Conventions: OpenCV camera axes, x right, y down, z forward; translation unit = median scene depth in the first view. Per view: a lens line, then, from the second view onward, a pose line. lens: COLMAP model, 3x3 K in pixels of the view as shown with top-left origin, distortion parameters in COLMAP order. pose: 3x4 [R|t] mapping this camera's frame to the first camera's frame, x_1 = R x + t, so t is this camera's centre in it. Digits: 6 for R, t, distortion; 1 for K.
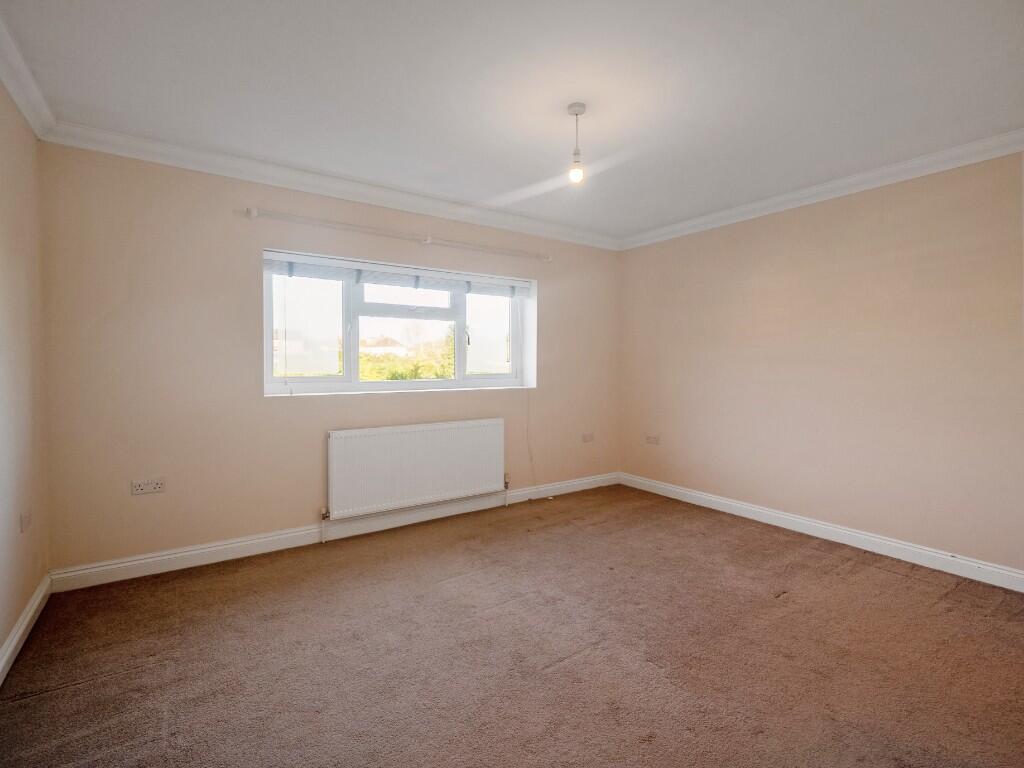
lens RADIAL K [[500.2, 0, 515.6], [0, 500.2, 383.0], [0, 0, 1]] dist [0.012710, -0.008529]
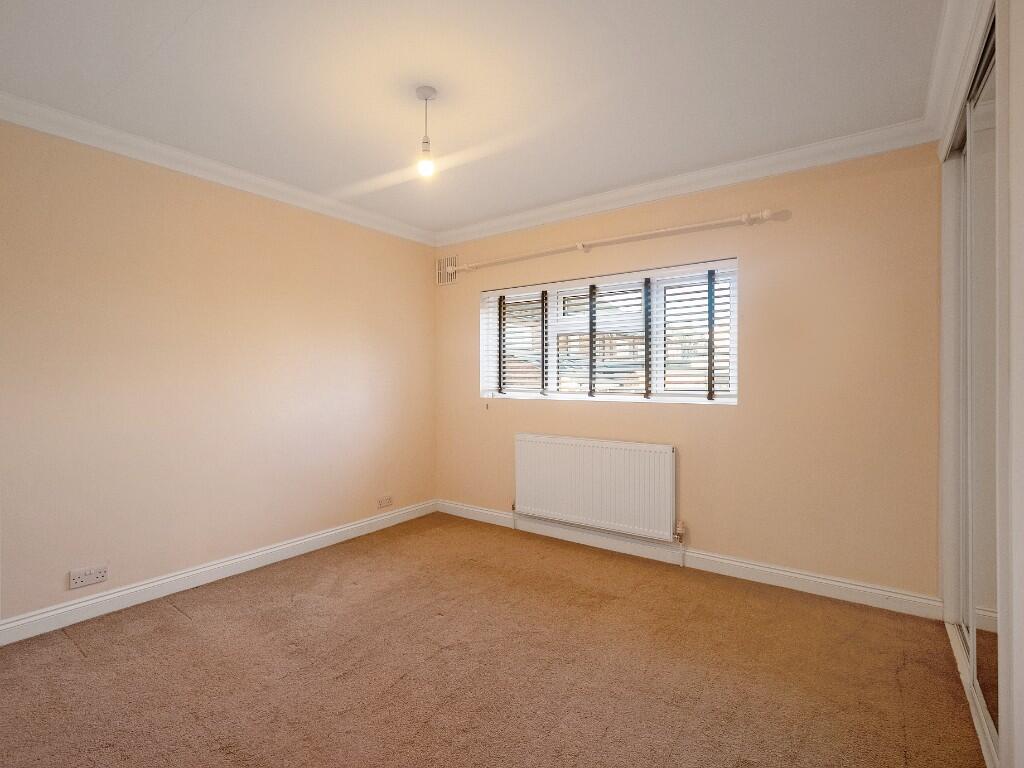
lens RADIAL K [[500.2, 0, 503.3], [0, 500.2, 387.8], [0, 0, 1]] dist [0.012710, -0.008529]
pose [[0.340360, 0.010429, -0.940237, 0.642595], [-0.056093, 0.998383, -0.009232, 0.005980], [0.938621, 0.055883, 0.340395, 0.541031]]
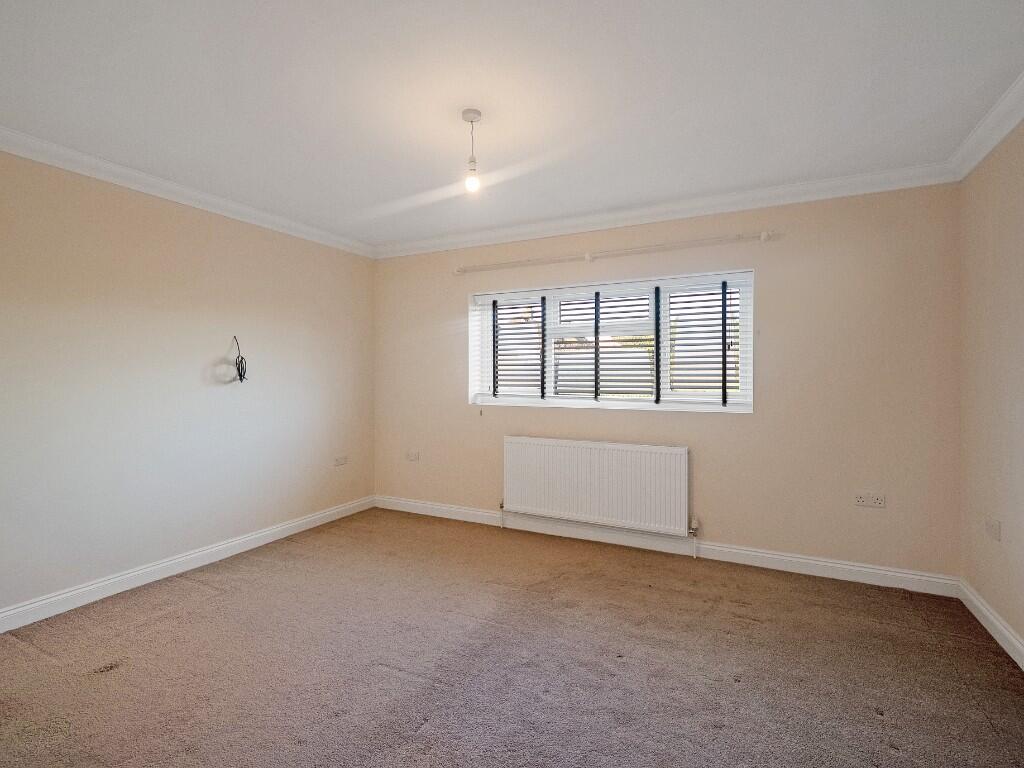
lens RADIAL K [[500.2, 0, 507.5], [0, 500.2, 388.6], [0, 0, 1]] dist [0.012710, -0.008529]
pose [[0.479808, 0.025547, -0.877001, 0.591833], [-0.040563, 0.999153, 0.006913, -0.021274], [0.876435, 0.032257, 0.480438, 0.375859]]
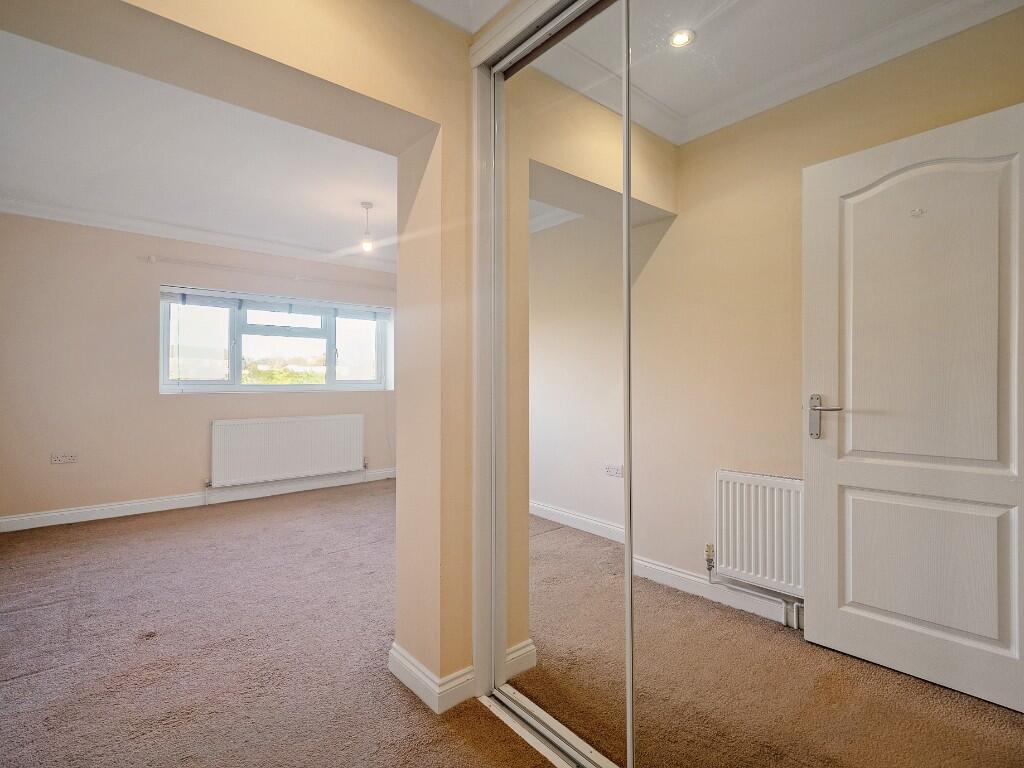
lens RADIAL K [[500.2, 0, 513.4], [0, 500.2, 384.8], [0, 0, 1]] dist [0.012710, -0.008529]
pose [[0.995010, -0.003359, 0.099718, 0.254909], [0.006925, 0.999348, -0.035429, 0.047538], [-0.099534, 0.035943, 0.994385, -0.357796]]
